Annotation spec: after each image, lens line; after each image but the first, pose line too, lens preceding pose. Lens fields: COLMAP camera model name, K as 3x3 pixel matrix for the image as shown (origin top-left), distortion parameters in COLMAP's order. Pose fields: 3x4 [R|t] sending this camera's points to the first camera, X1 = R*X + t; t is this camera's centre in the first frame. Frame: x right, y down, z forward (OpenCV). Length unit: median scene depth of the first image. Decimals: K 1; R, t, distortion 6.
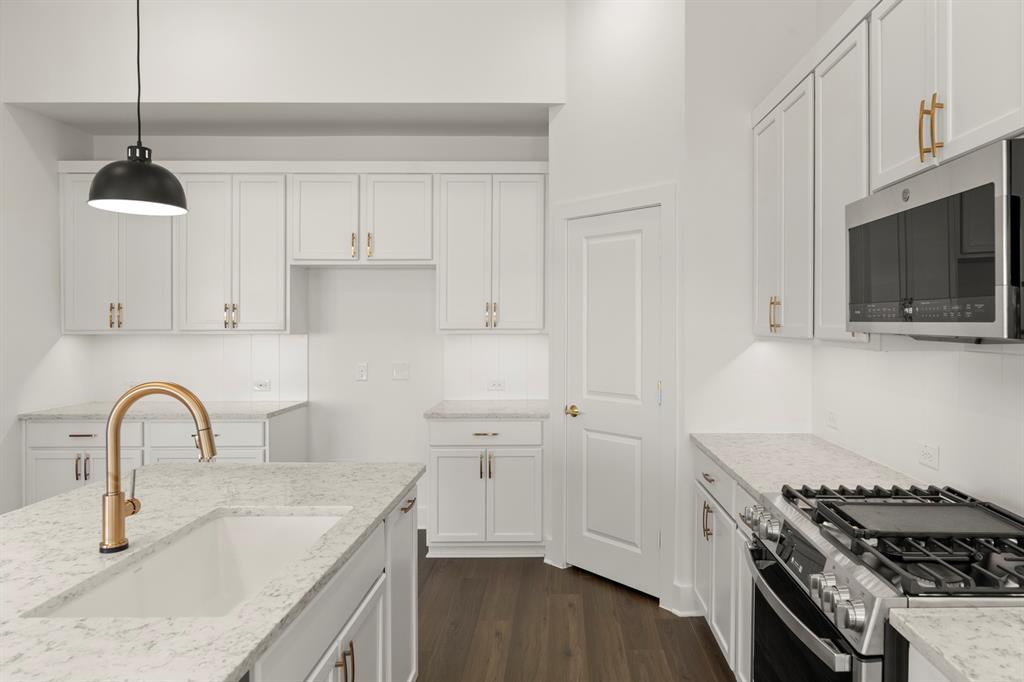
lens RADIAL K [[689.6, 0, 512.7], [0, 689.6, 320.4], [0, 0, 1]] dist [0.024872, 0.001097]
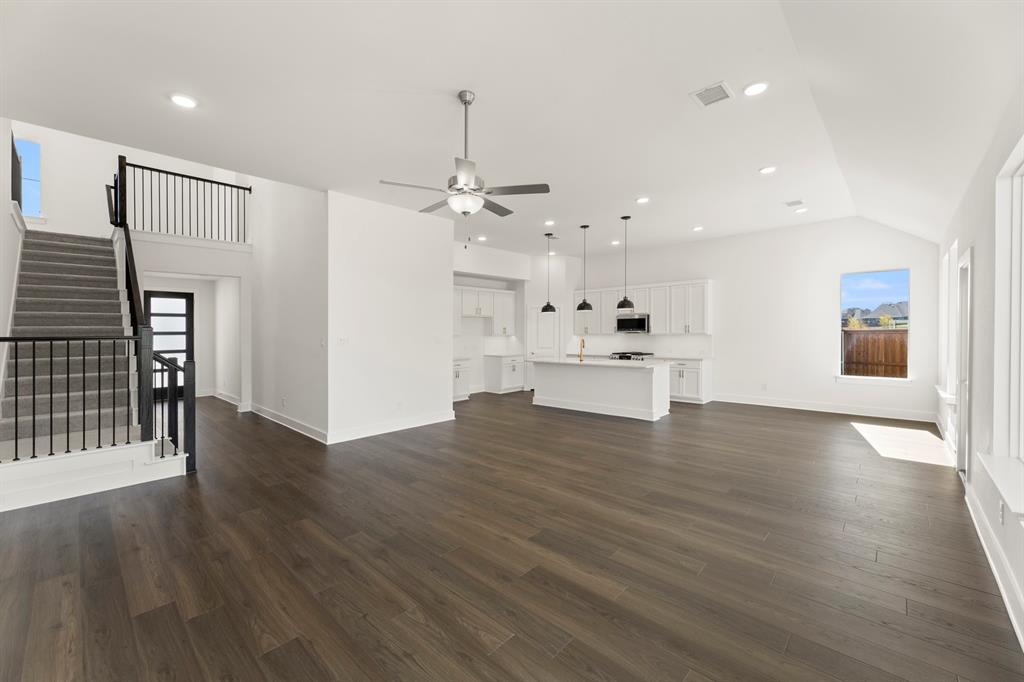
lens RADIAL K [[403.0, 0, 503.9], [0, 403.0, 336.6], [0, 0, 1]] dist [-0.000690, -0.000069]
pose [[0.689347, -0.012634, 0.724321, -1.600605], [0.007793, 0.999919, 0.010024, 0.003393], [-0.724389, -0.001266, 0.689390, -0.514257]]
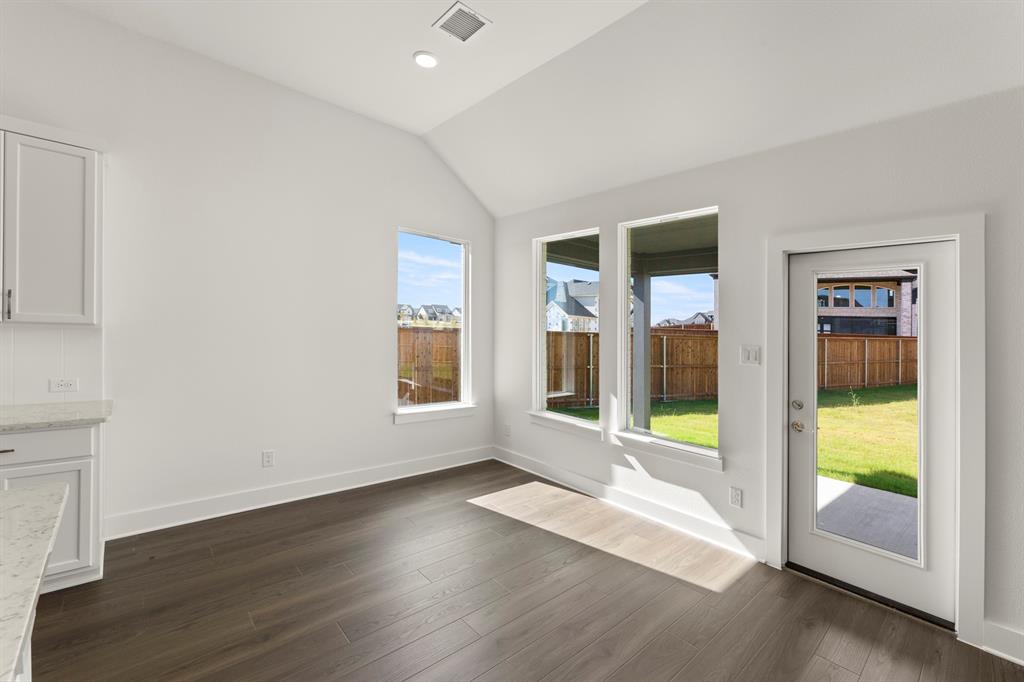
lens RADIAL K [[439.8, 0, 512.0], [0, 439.8, 341.0], [0, 0, 1]] dist [0.000022, 0.000015]
pose [[-0.678627, -0.045426, 0.733077, -0.504652], [-0.038079, 0.998919, 0.026648, 0.001359], [-0.733496, -0.009830, -0.679623, 0.039799]]
